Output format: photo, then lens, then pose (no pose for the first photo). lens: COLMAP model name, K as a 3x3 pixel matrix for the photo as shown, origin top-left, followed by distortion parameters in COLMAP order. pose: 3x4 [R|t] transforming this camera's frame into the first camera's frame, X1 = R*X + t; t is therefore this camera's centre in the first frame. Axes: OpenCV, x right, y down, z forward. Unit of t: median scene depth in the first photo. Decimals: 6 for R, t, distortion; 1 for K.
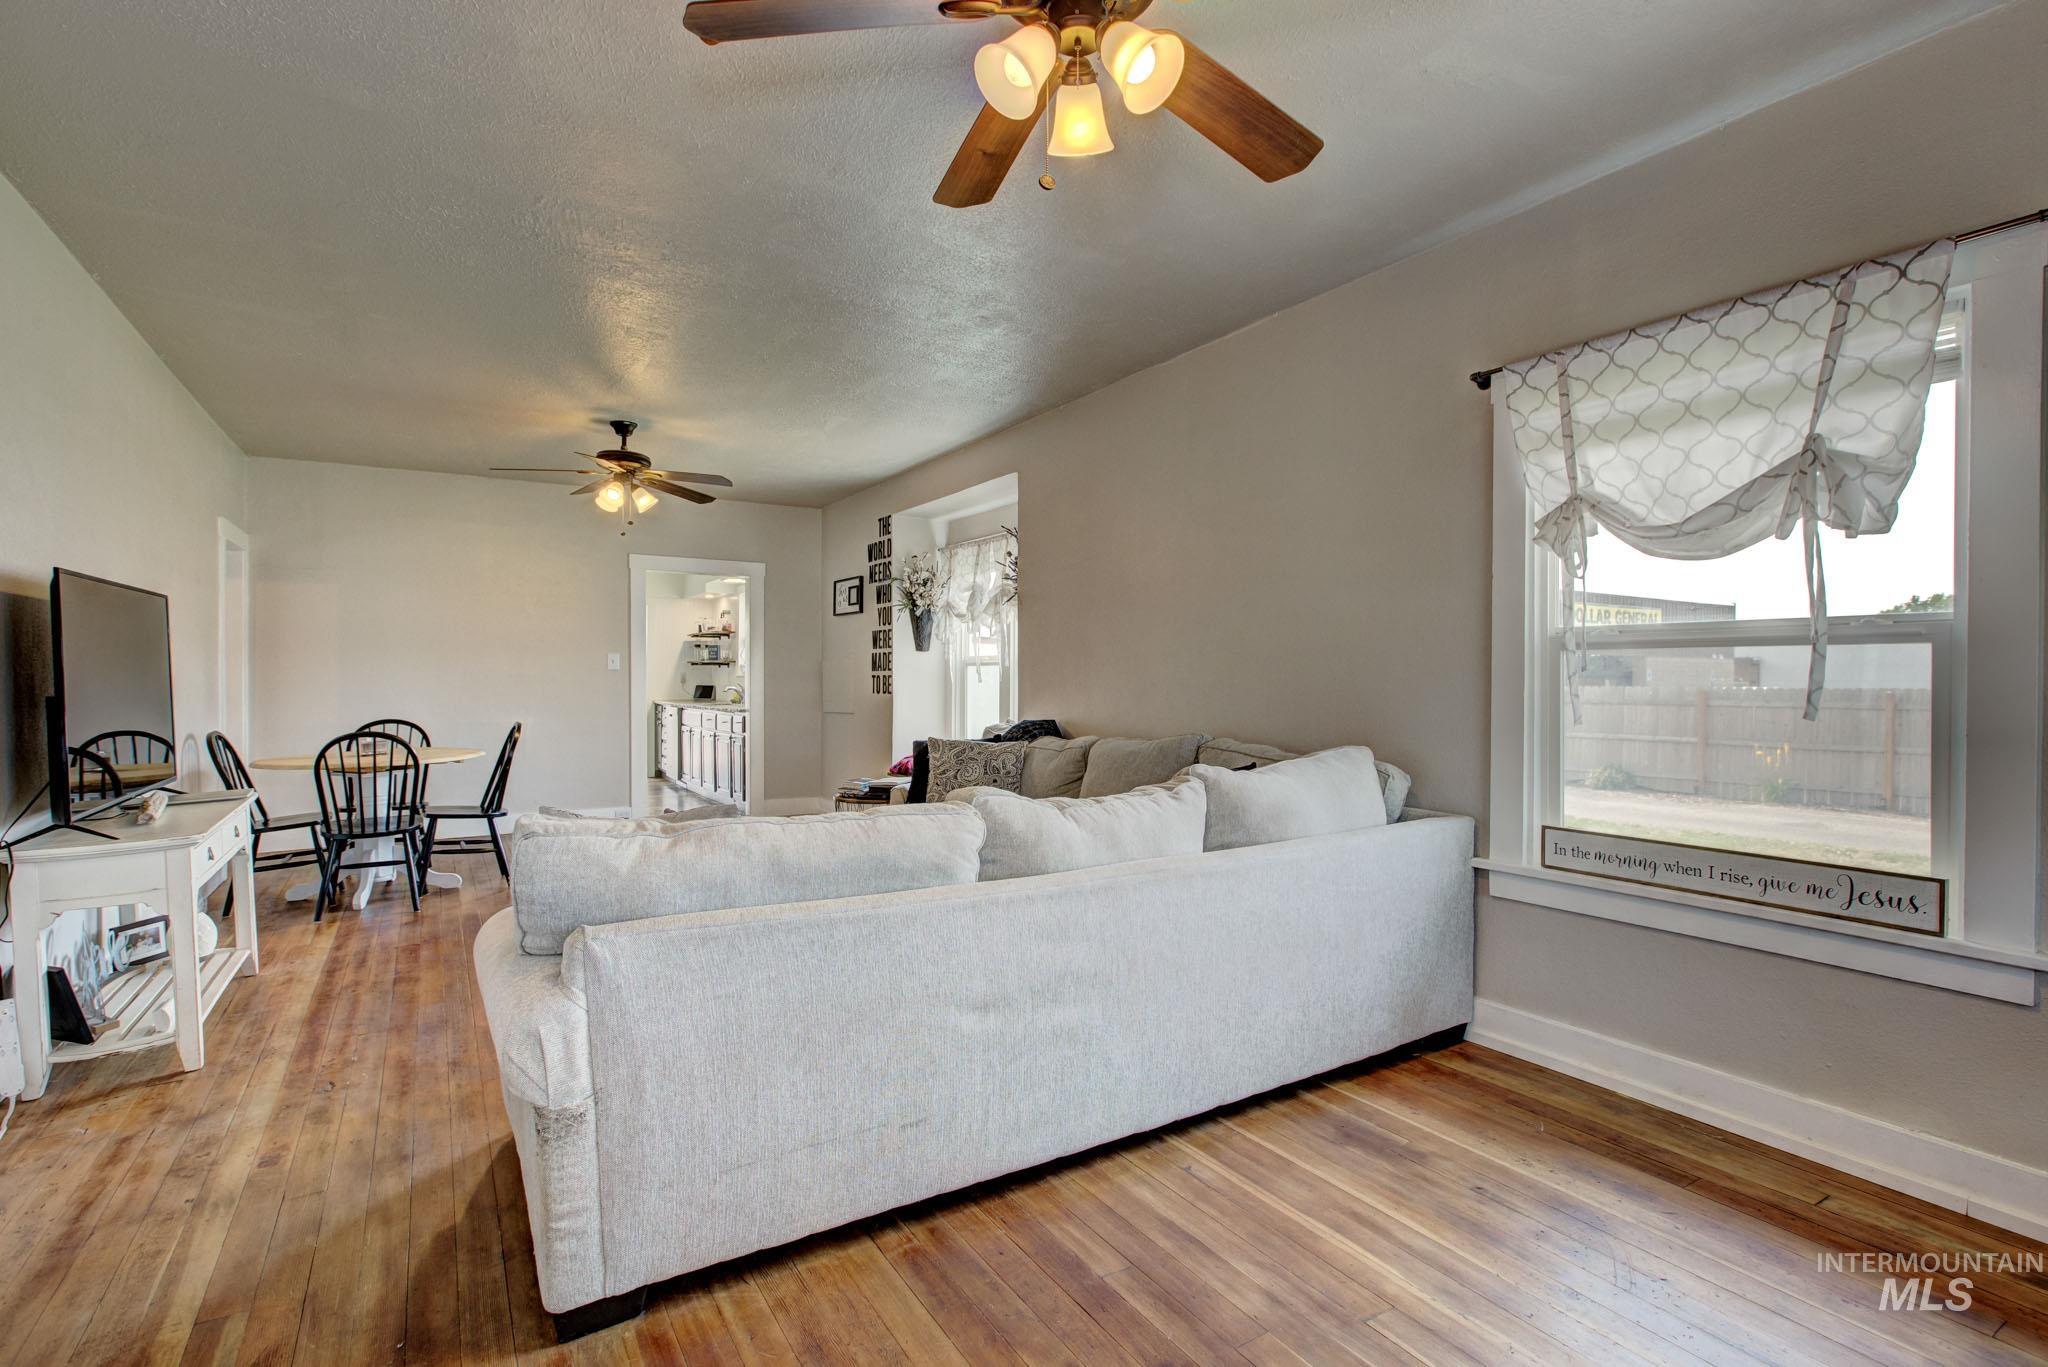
lens RADIAL K [[992.9, 0, 1017.4], [0, 992.9, 679.0], [0, 0, 1]] dist [0.015746, -0.009935]
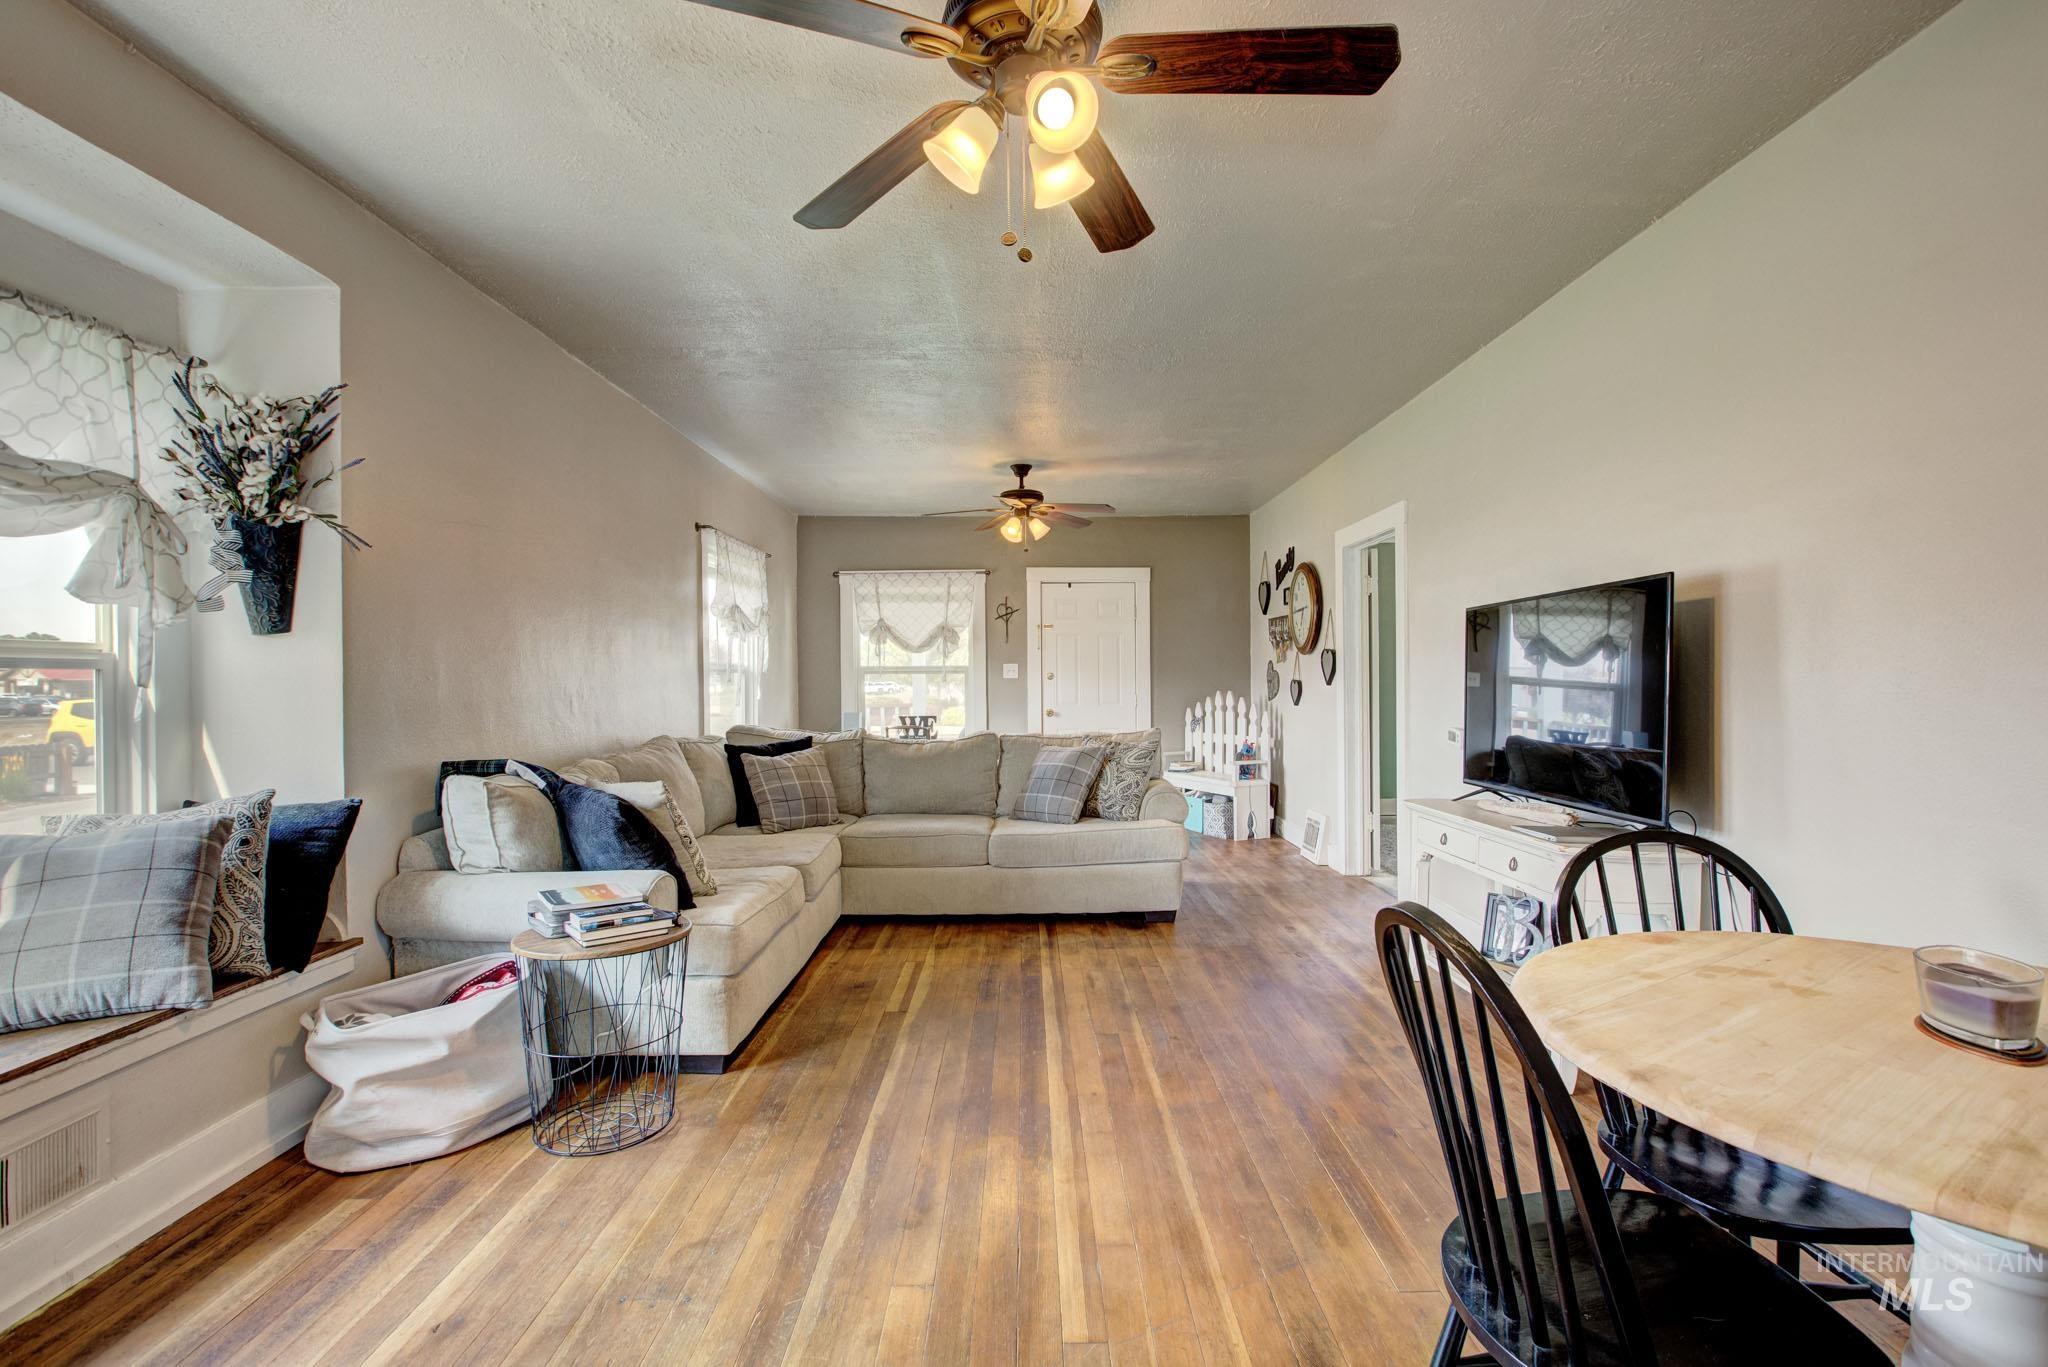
lens RADIAL K [[930.1, 0, 1033.2], [0, 930.1, 683.3], [0, 0, 1]] dist [-0.011611, 0.000530]
pose [[-0.864583, 0.002649, 0.502483, -0.420791], [0.008316, 0.999925, 0.009038, -0.007204], [-0.502421, 0.011993, -0.864540, 0.966547]]
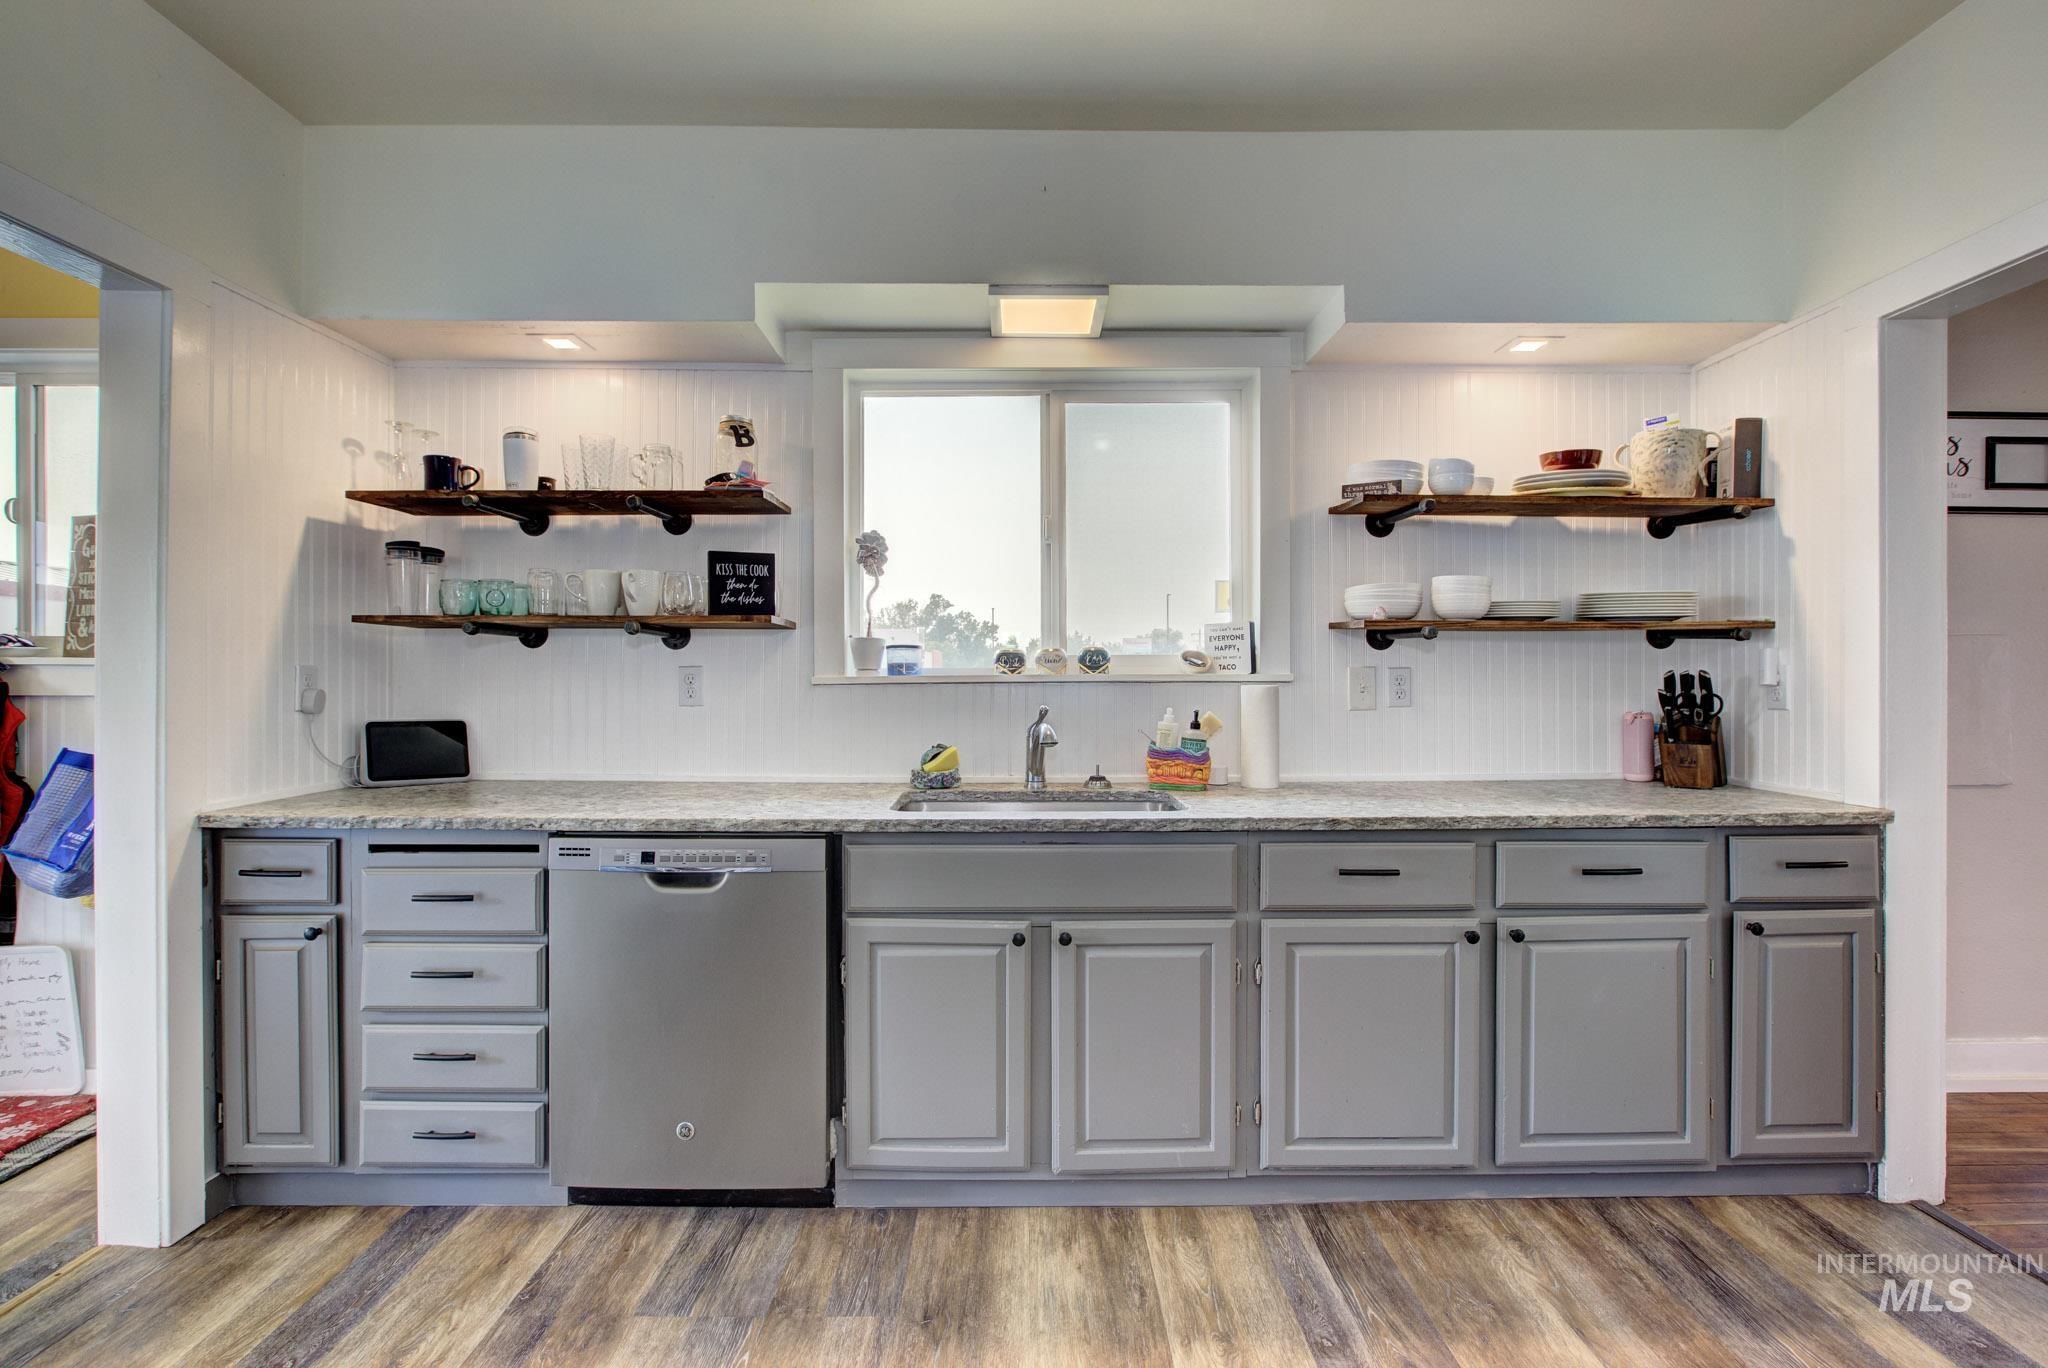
lens RADIAL K [[1000.4, 0, 1080.9], [0, 1000.4, 681.8], [0, 0, 1]] dist [-0.003232, 0.001421]
pose [[0.487438, -0.003777, 0.873149, -0.707755], [0.001007, 0.999992, 0.003763, -0.005748], [-0.873157, -0.000955, 0.487438, 1.212853]]
